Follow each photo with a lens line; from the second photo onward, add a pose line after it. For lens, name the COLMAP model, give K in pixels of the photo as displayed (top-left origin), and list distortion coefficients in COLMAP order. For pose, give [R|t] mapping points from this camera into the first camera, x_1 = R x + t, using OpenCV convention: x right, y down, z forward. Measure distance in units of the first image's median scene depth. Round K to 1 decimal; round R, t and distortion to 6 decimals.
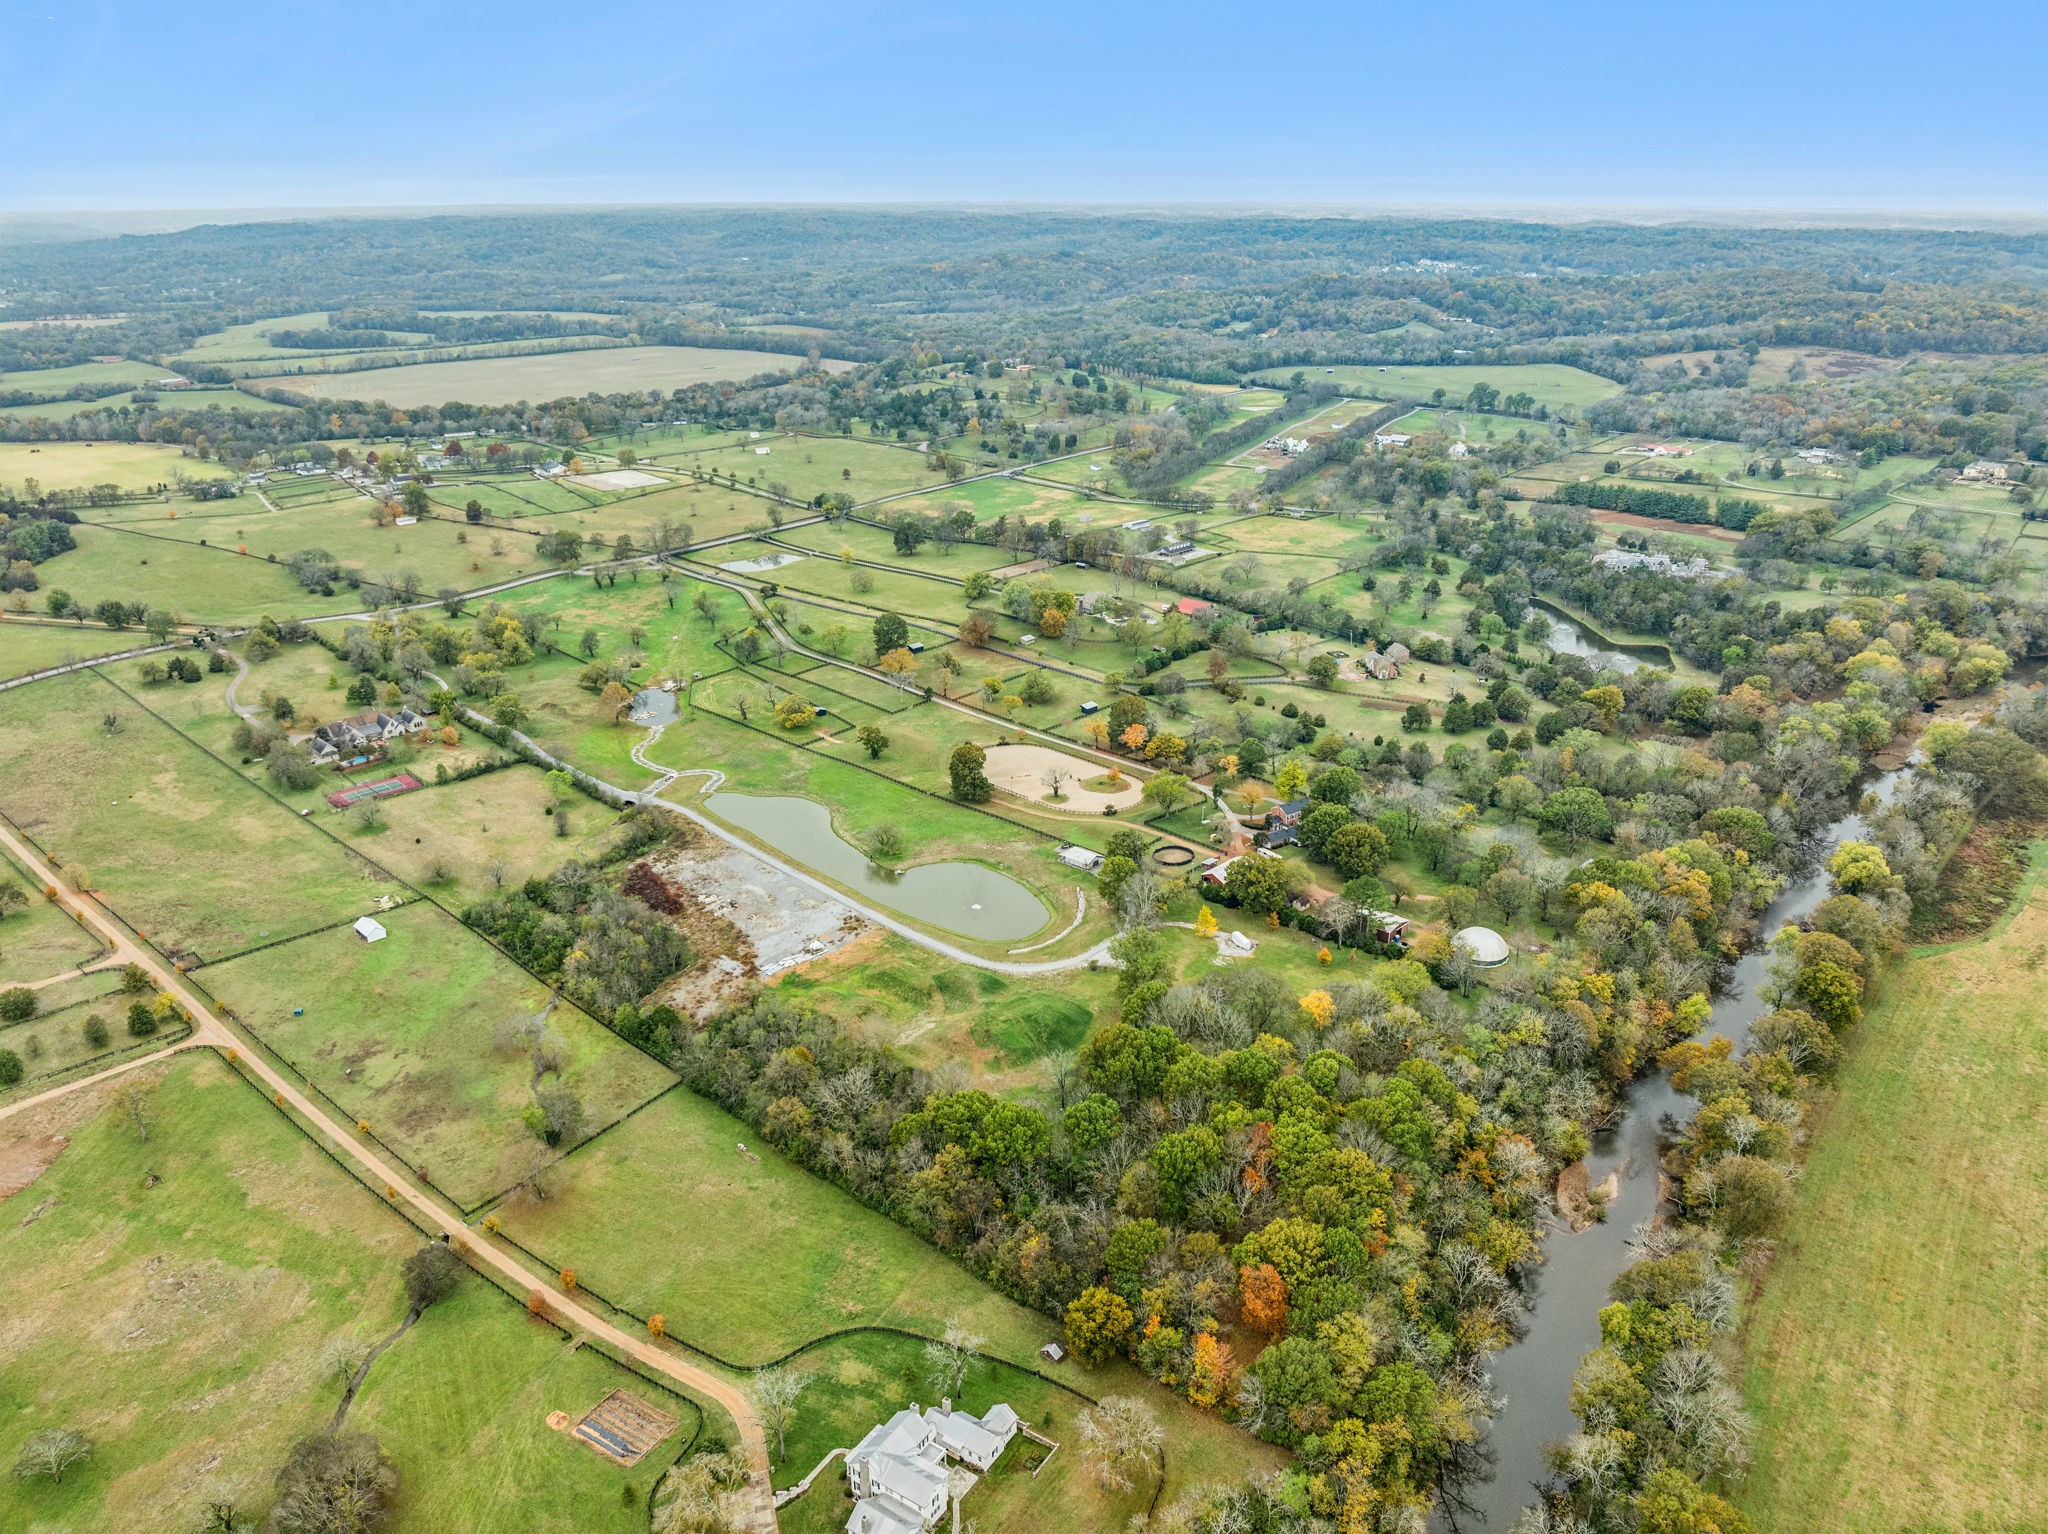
lens RADIAL K [[1442.5, 0, 1024.0], [0, 1442.5, 767.0], [0, 0, 1]] dist [-0.037406, 0.003642]
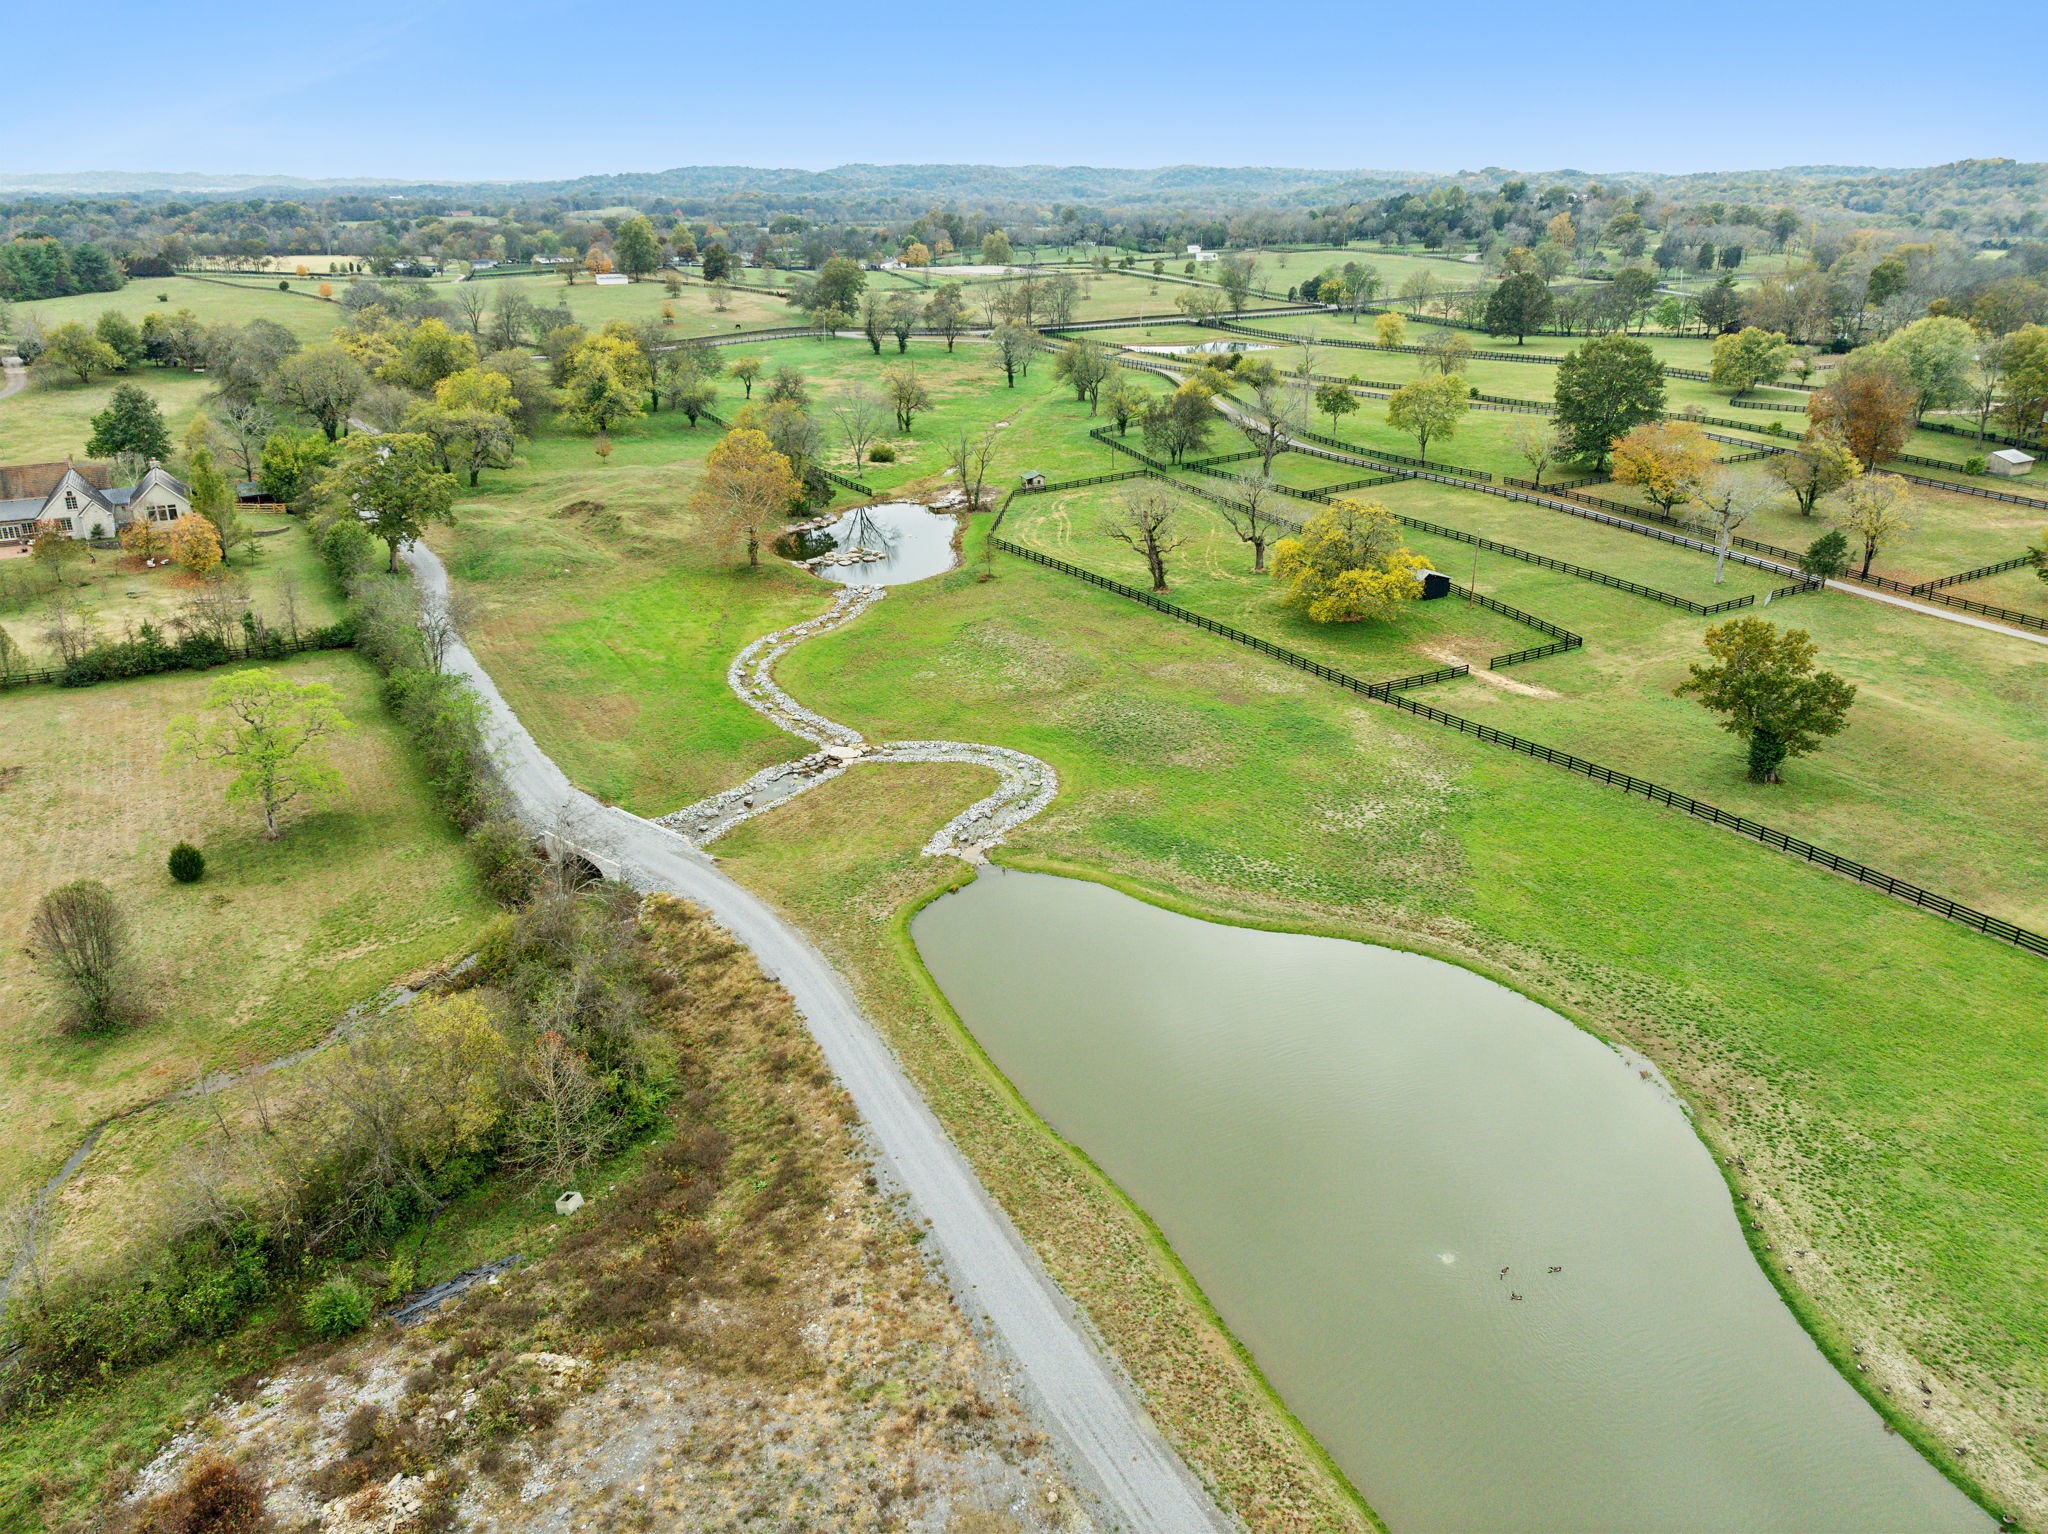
lens RADIAL K [[1442.5, 0, 1024.0], [0, 1442.5, 767.0], [0, 0, 1]] dist [-0.037406, 0.003642]
pose [[0.961190, 0.110574, -0.252758, -0.125459], [-0.109492, 0.993818, 0.018388, 0.000188], [0.253228, 0.010001, 0.967355, 0.627822]]
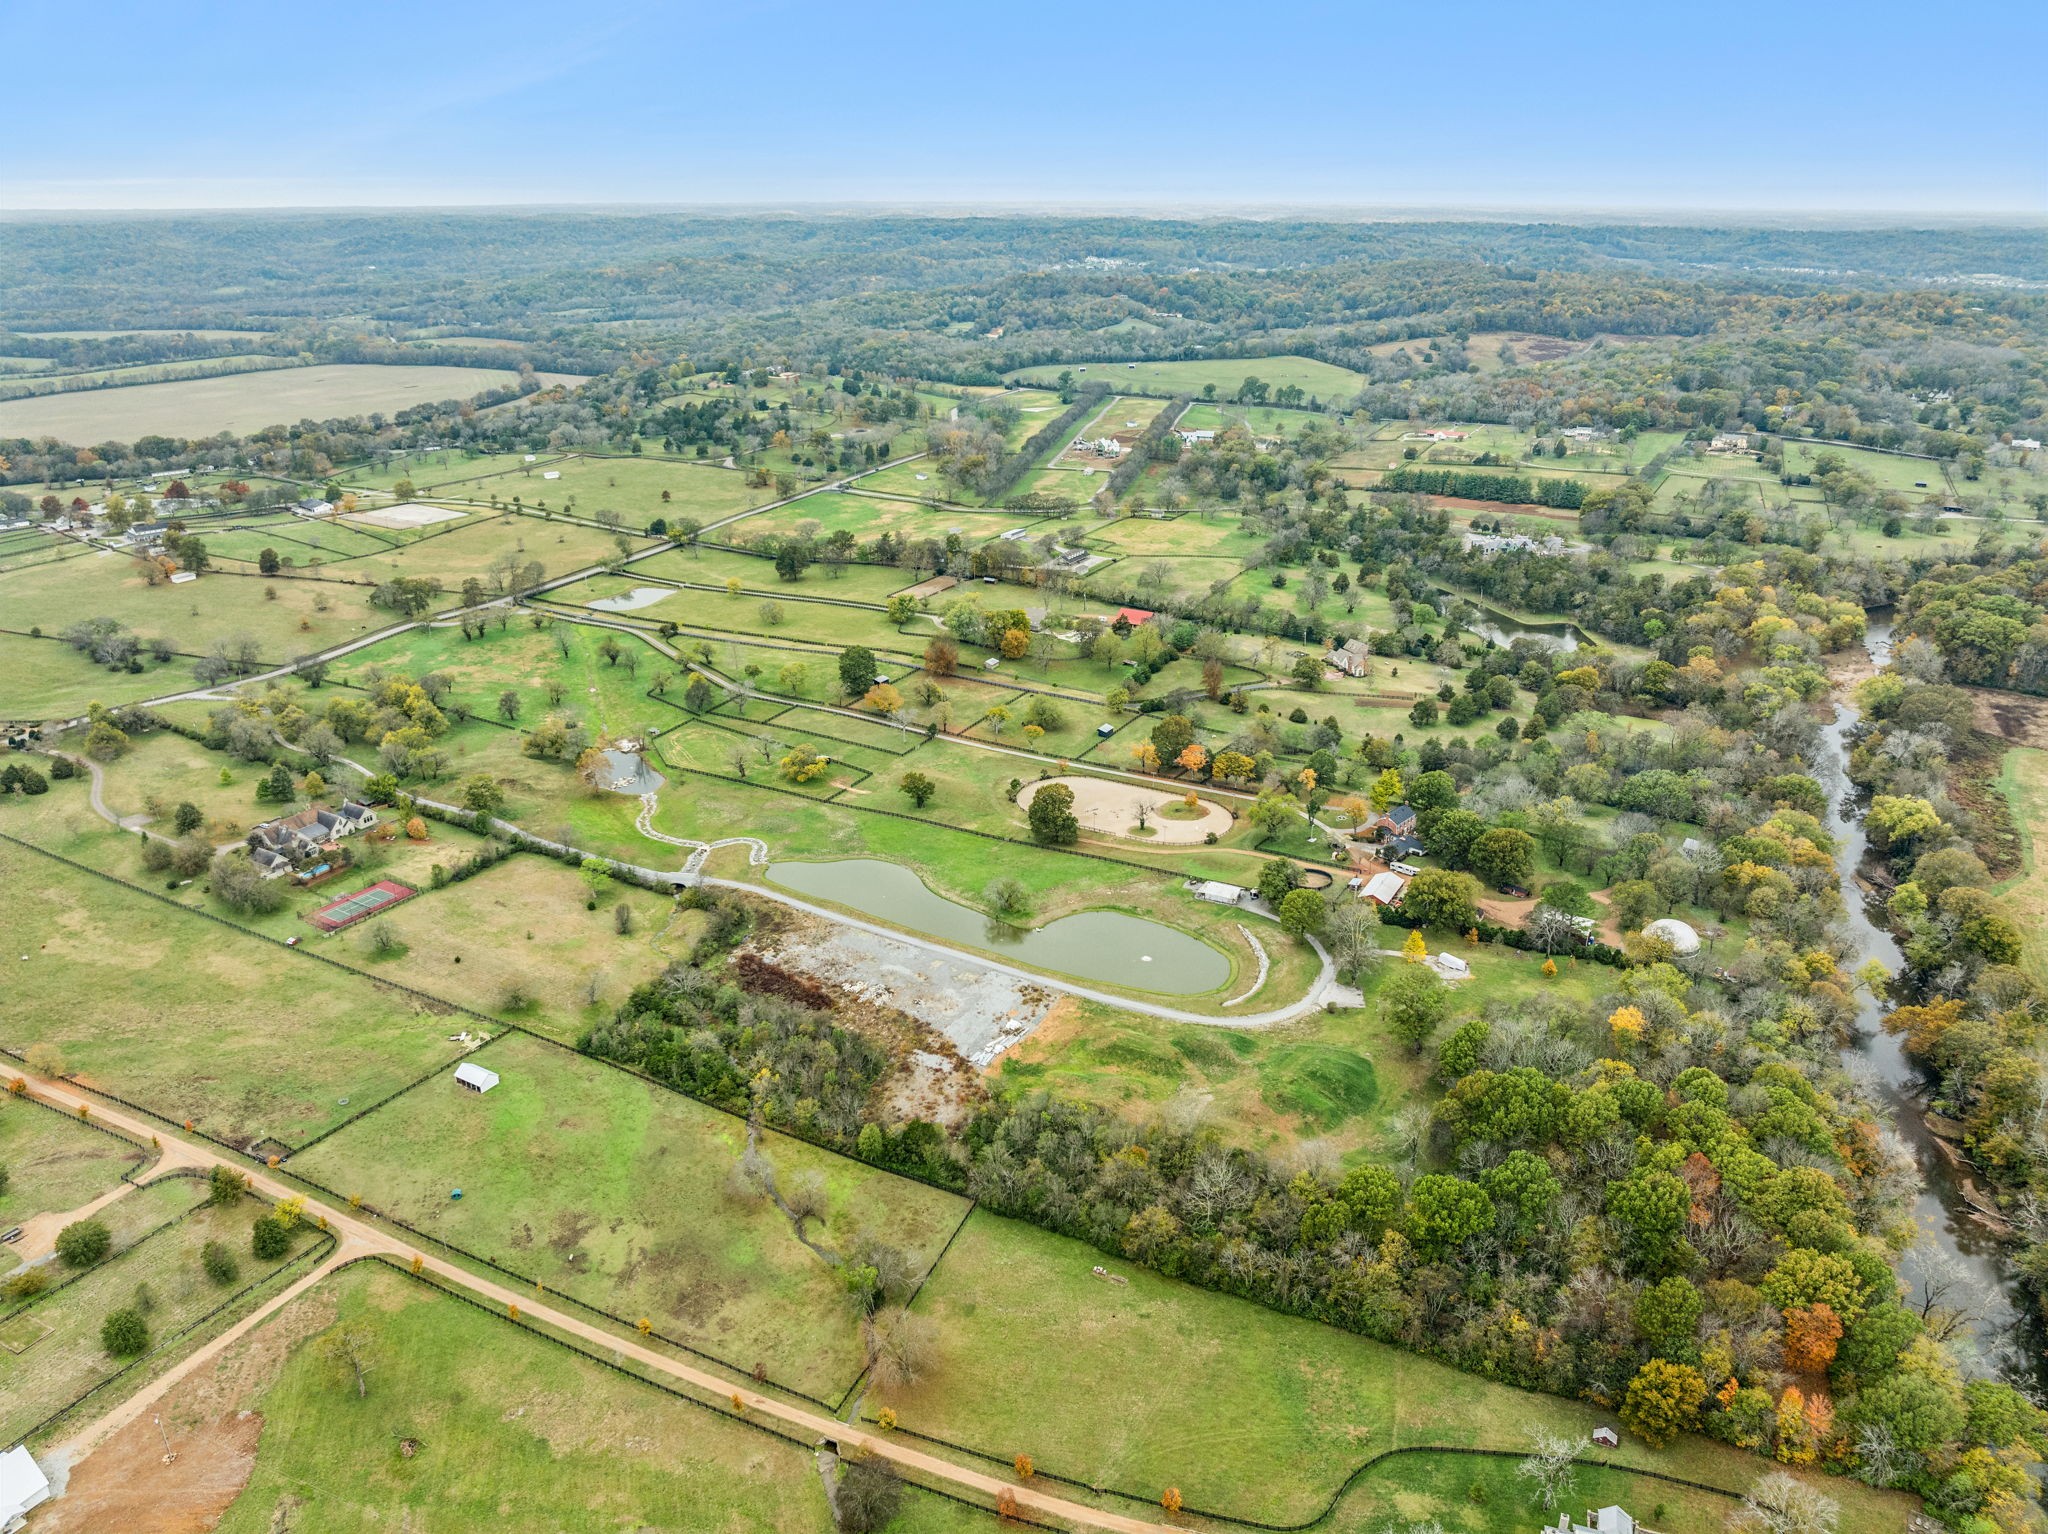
lens RADIAL K [[1442.5, 0, 1024.0], [0, 1442.5, 767.0], [0, 0, 1]] dist [-0.037406, 0.003642]
pose [[0.967846, -0.092422, 0.233949, -0.205573], [0.092427, 0.995659, 0.010967, -0.028734], [-0.233947, 0.011009, 0.972187, 0.071243]]
